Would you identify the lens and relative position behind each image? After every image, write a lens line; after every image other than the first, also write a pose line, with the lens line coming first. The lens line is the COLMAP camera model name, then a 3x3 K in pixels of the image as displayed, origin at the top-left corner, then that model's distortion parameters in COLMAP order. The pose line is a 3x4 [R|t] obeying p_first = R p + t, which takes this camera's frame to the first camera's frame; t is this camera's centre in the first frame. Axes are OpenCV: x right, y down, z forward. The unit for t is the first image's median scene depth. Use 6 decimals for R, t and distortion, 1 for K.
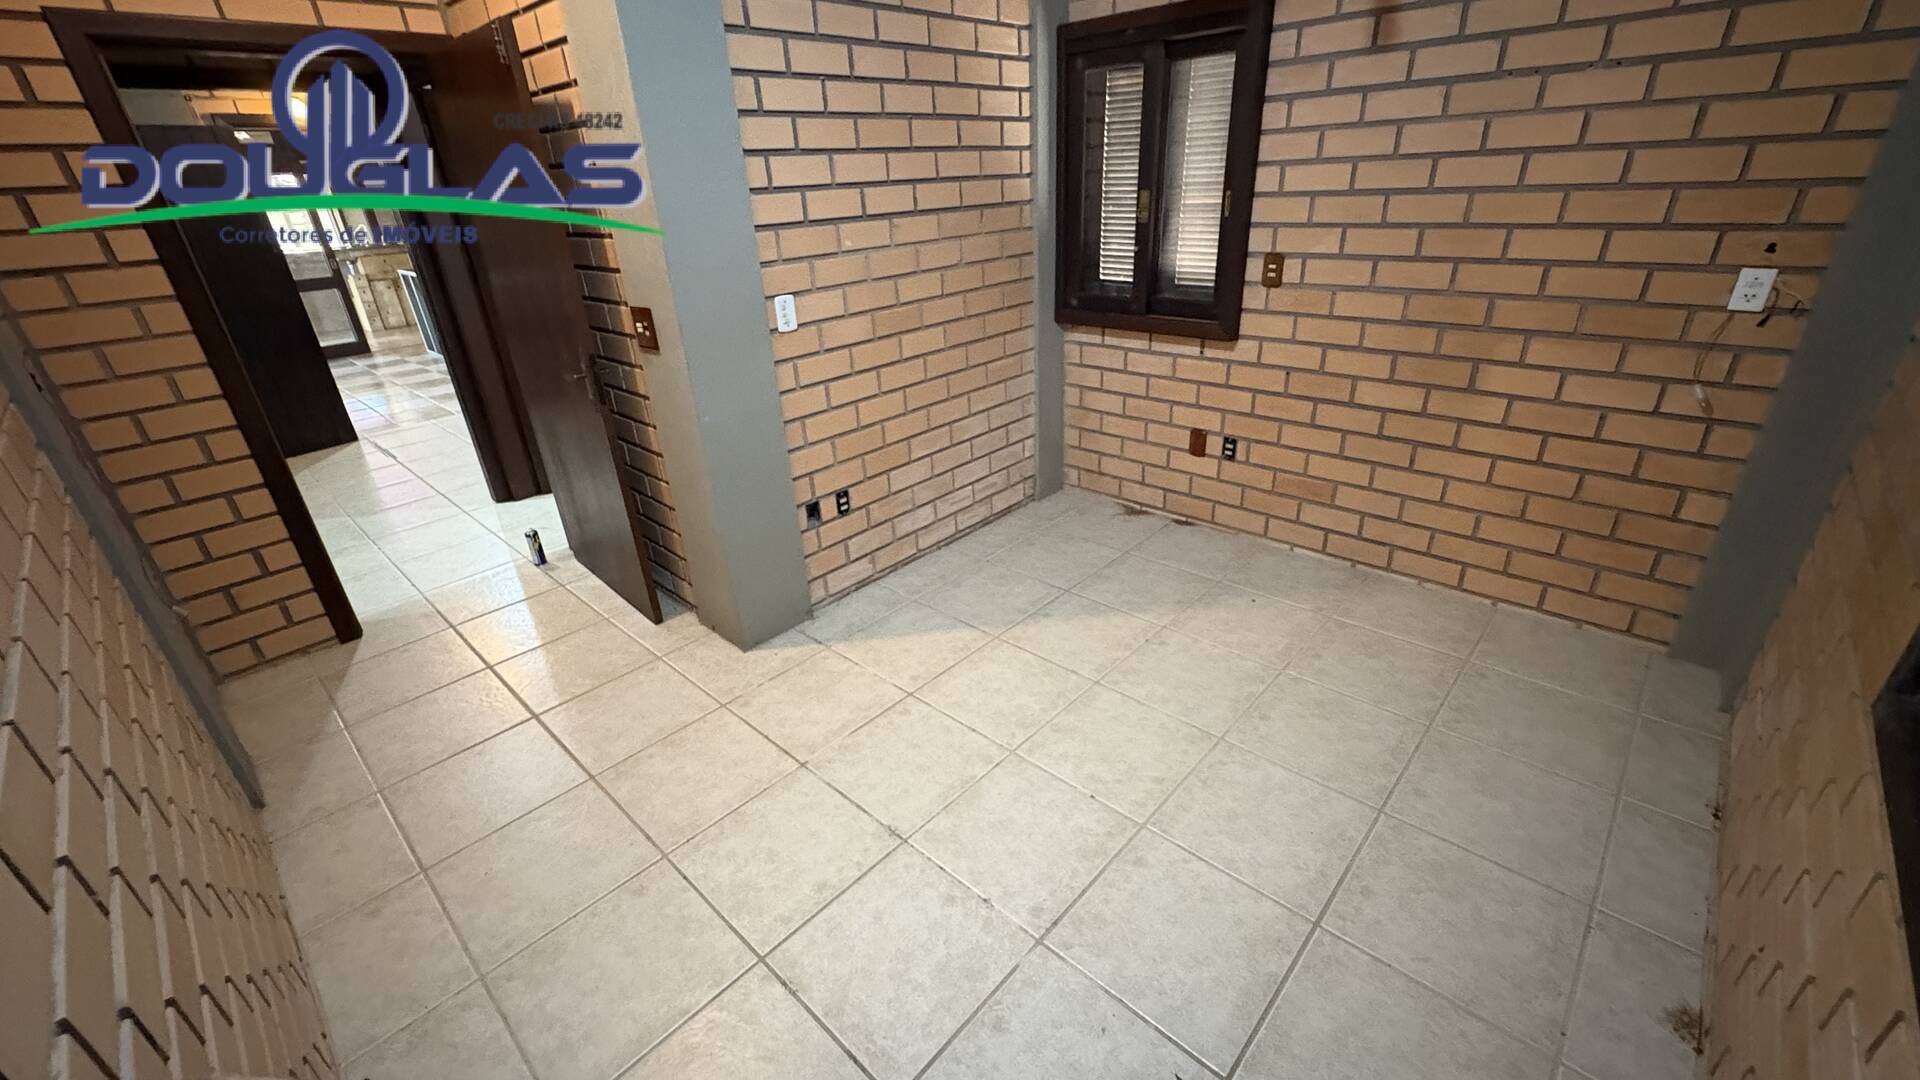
lens RADIAL K [[765.8, 0, 960.0], [0, 765.8, 540.0], [0, 0, 1]] dist [0.001462, 0.000047]
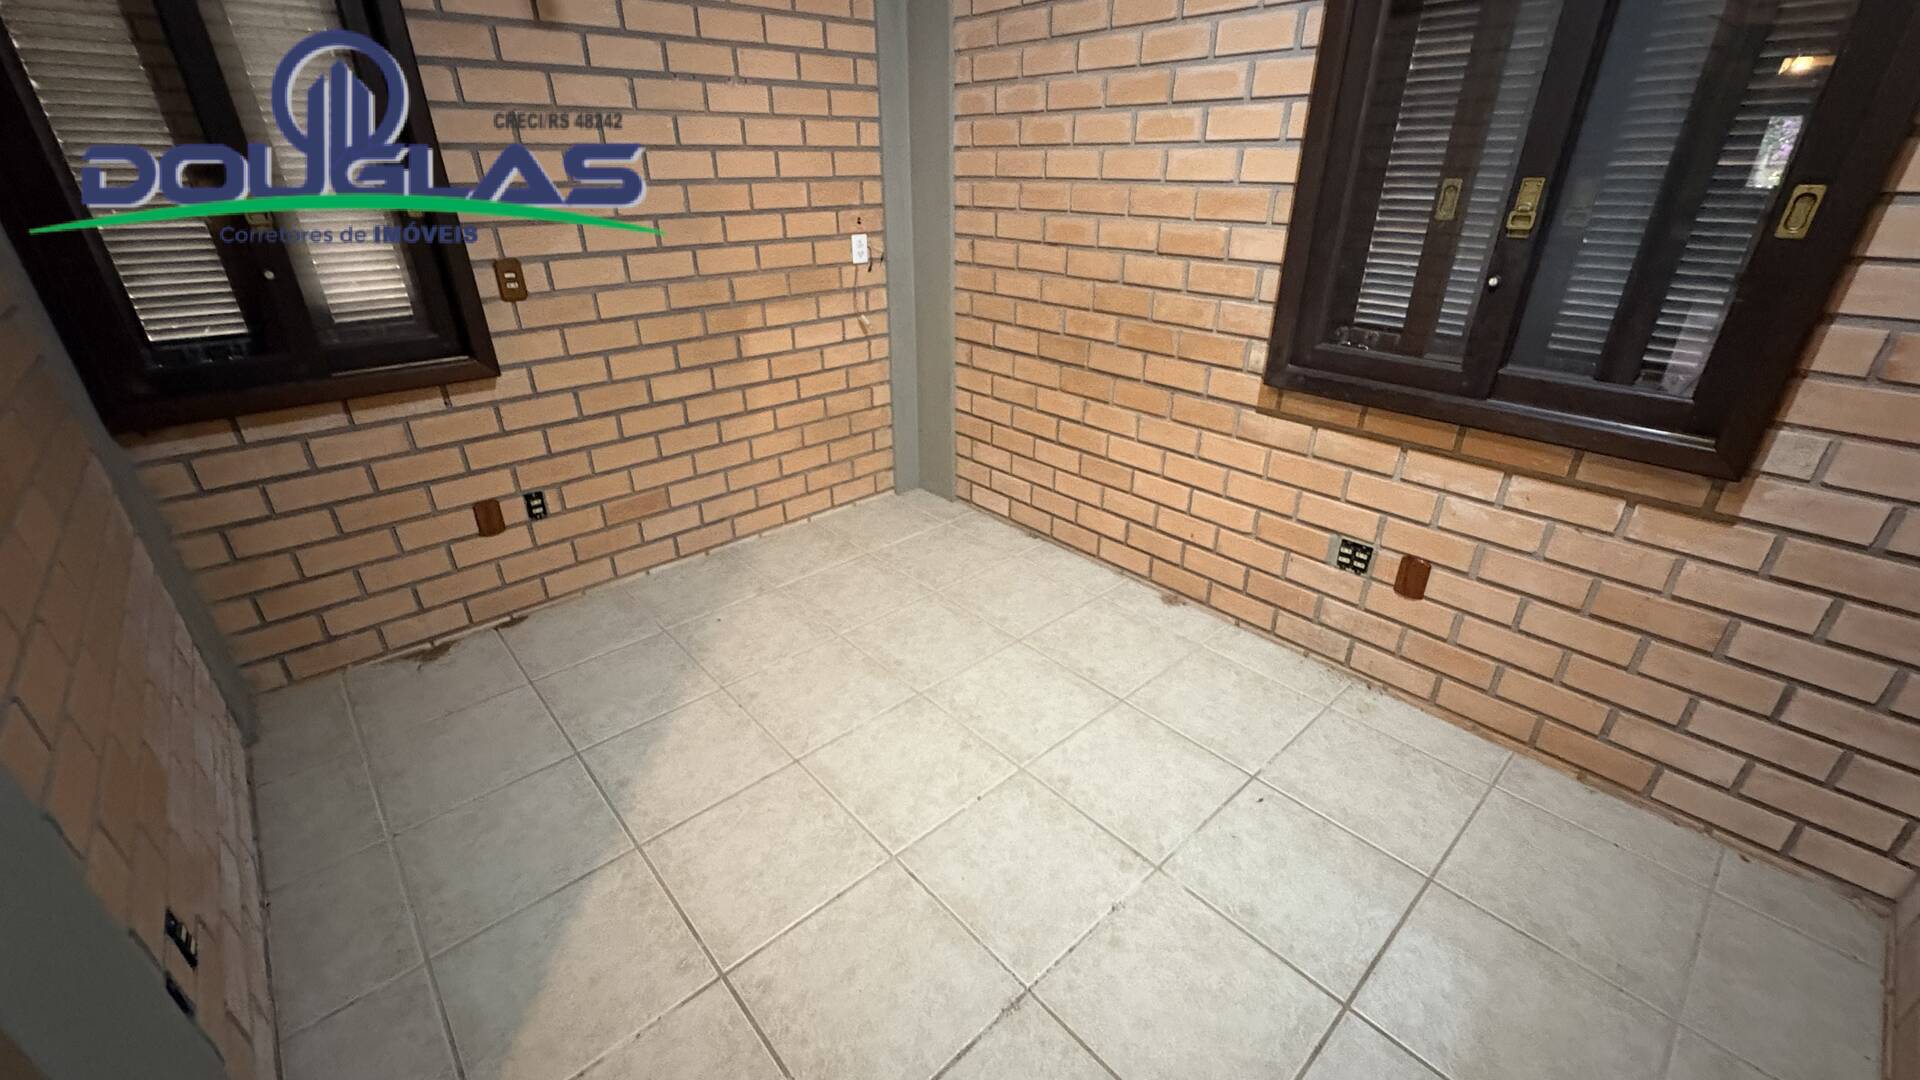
lens RADIAL K [[765.8, 0, 960.0], [0, 765.8, 540.0], [0, 0, 1]] dist [0.001462, 0.000047]
pose [[0.085253, -0.400525, 0.912311, -0.383353], [0.431348, 0.840226, 0.328570, -0.173585], [-0.898148, 0.365512, 0.244398, 0.452058]]
